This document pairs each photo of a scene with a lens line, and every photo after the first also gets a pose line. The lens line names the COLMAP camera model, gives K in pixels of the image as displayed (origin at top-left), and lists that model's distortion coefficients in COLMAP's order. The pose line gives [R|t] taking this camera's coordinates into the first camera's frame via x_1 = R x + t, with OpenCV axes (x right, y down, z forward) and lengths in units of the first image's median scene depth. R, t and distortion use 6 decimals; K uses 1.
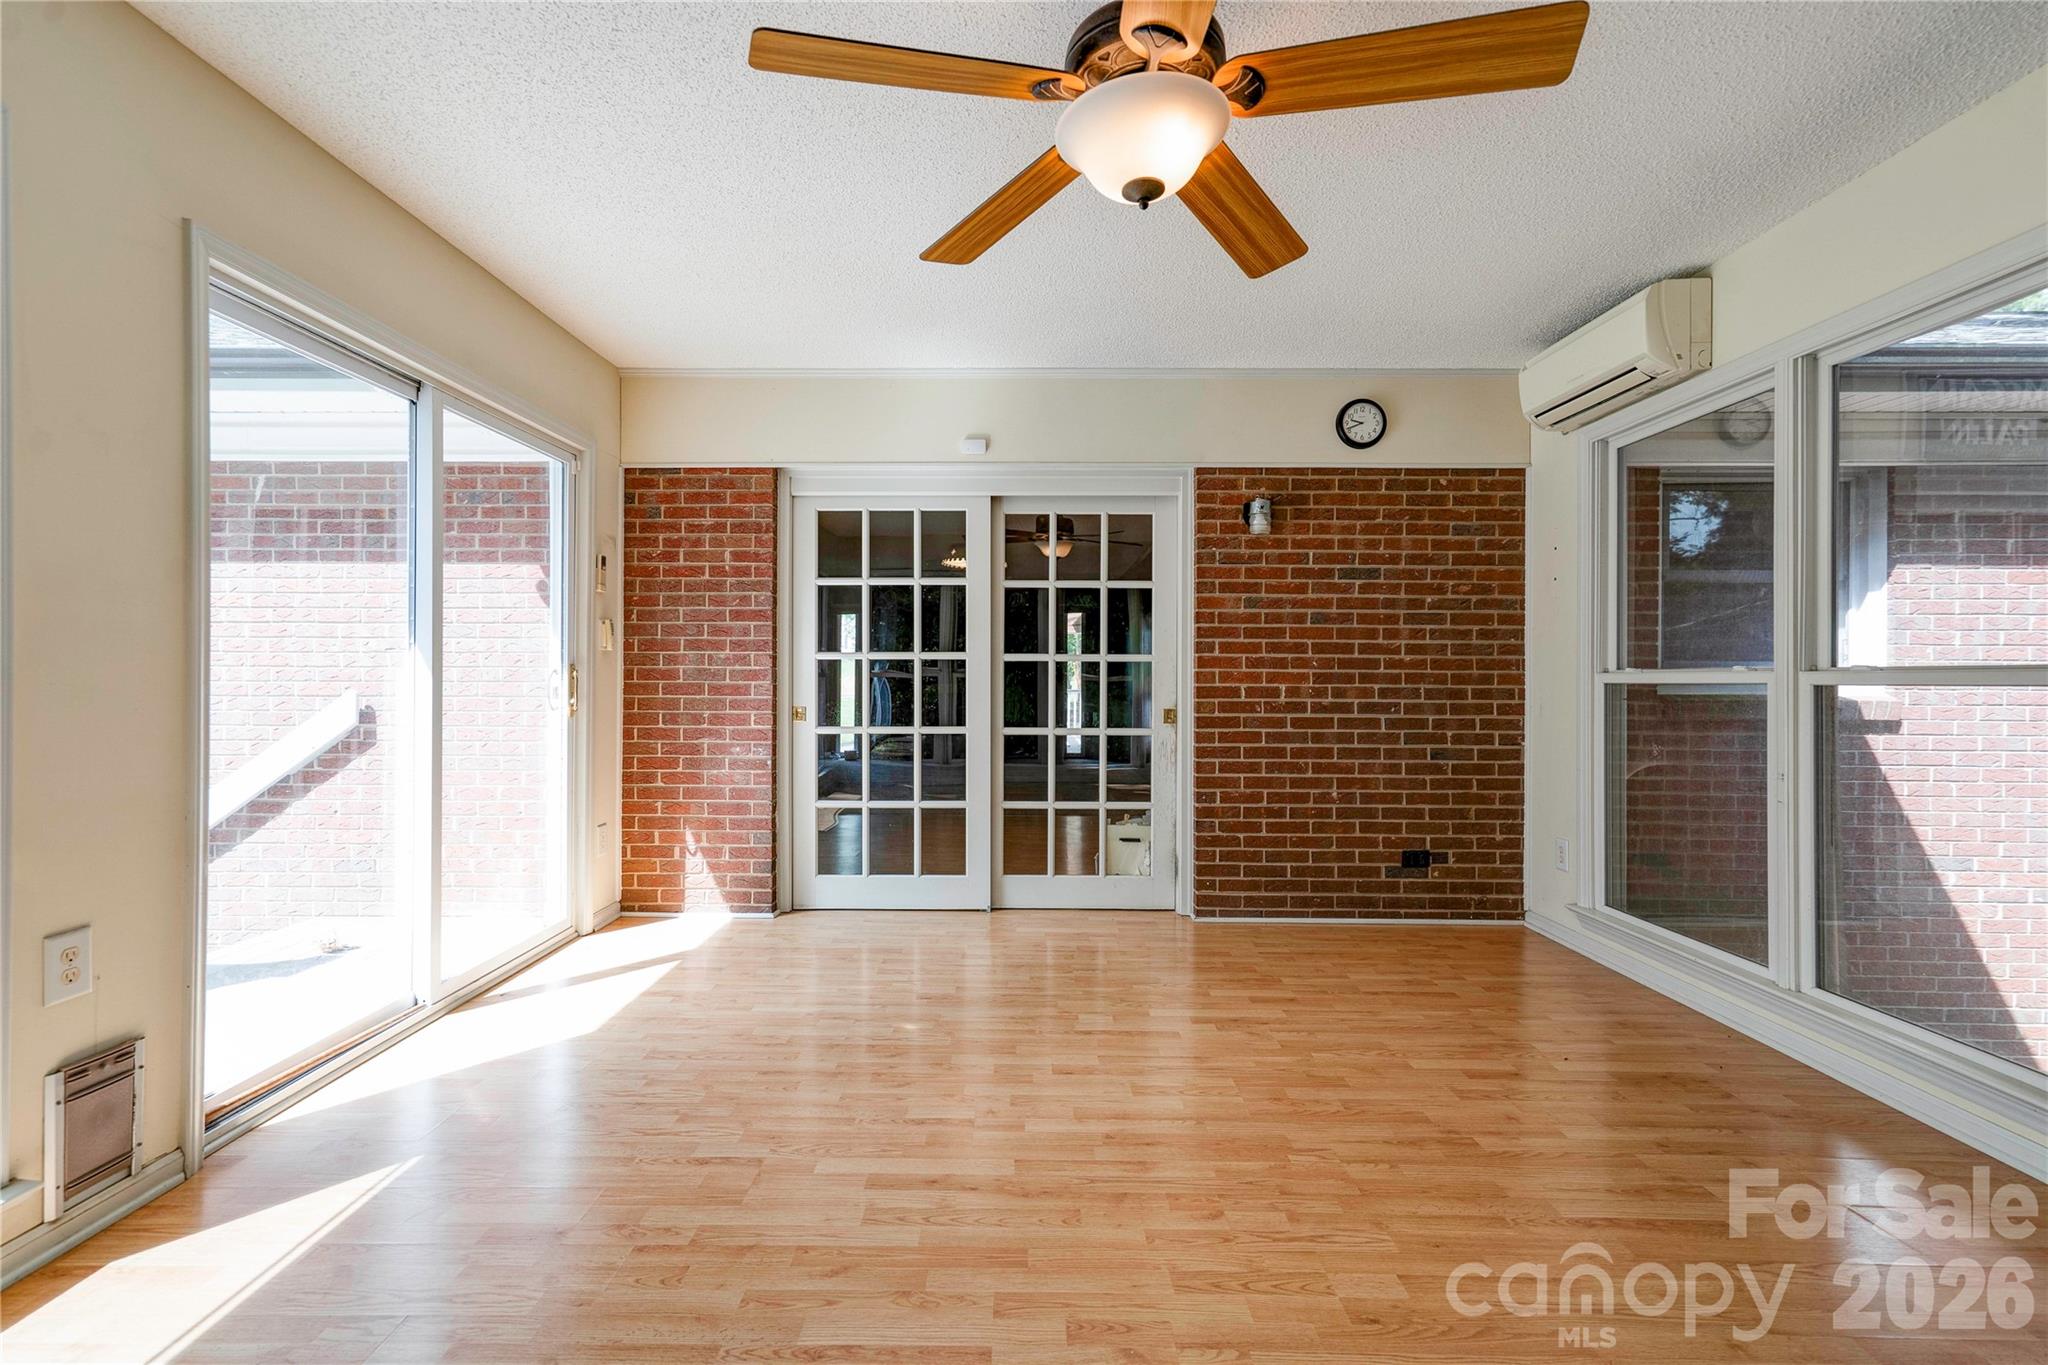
lens RADIAL K [[940.6, 0, 1015.4], [0, 940.6, 677.6], [0, 0, 1]] dist [-0.002354, 0.009830]
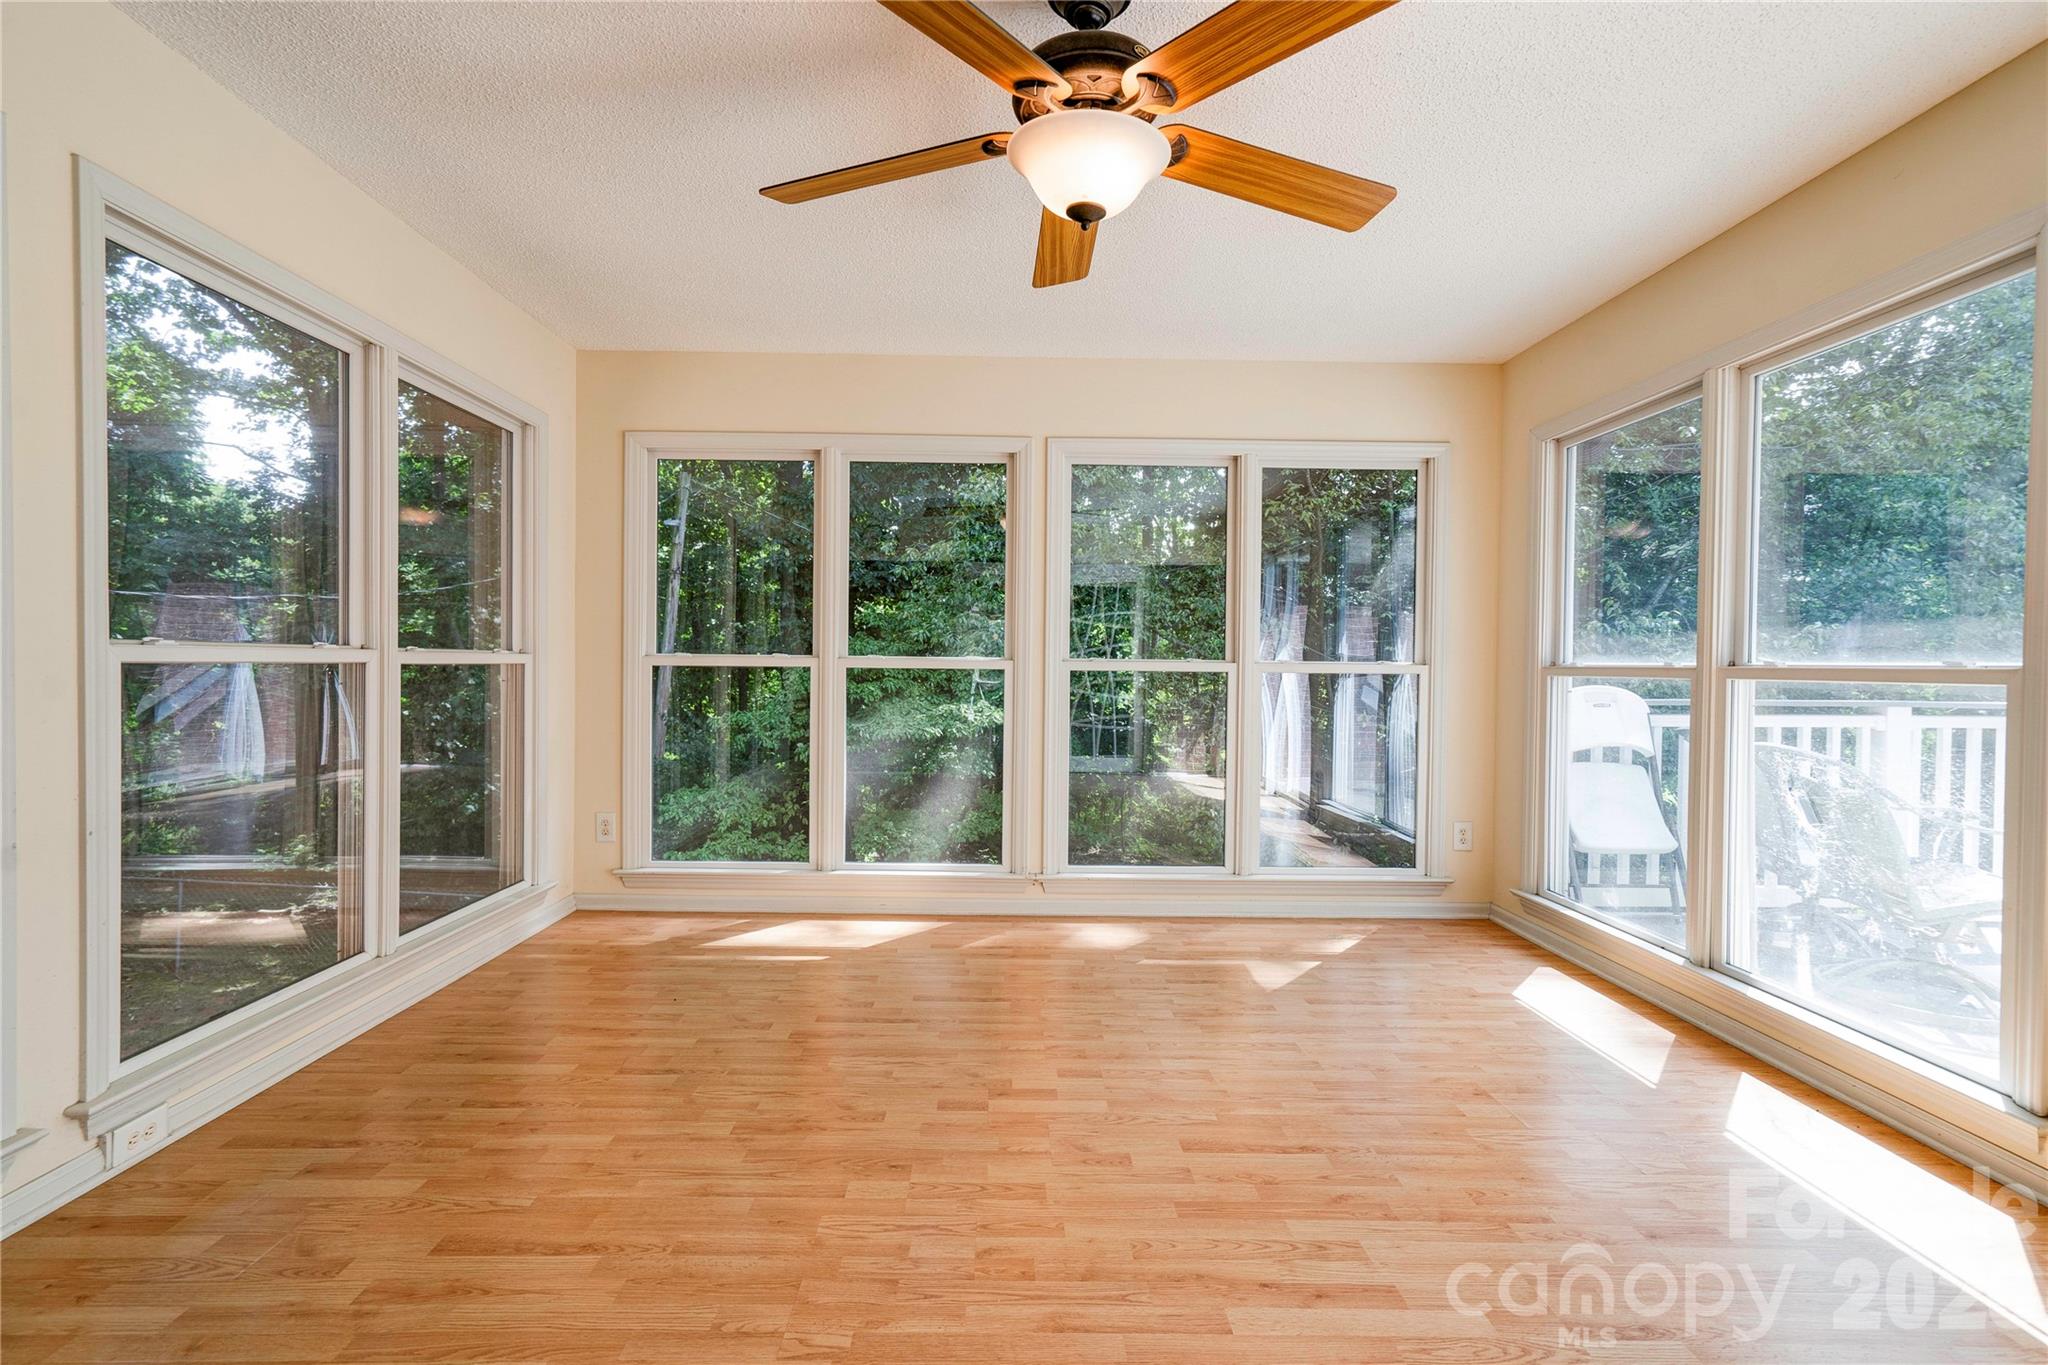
lens RADIAL K [[940.6, 0, 1015.4], [0, 940.6, 677.6], [0, 0, 1]] dist [-0.002354, 0.009830]
pose [[-0.999555, -0.017480, -0.024172, 0.216401], [-0.017864, 0.999717, 0.015731, -0.004195], [0.023890, 0.016155, -0.999584, 1.913122]]
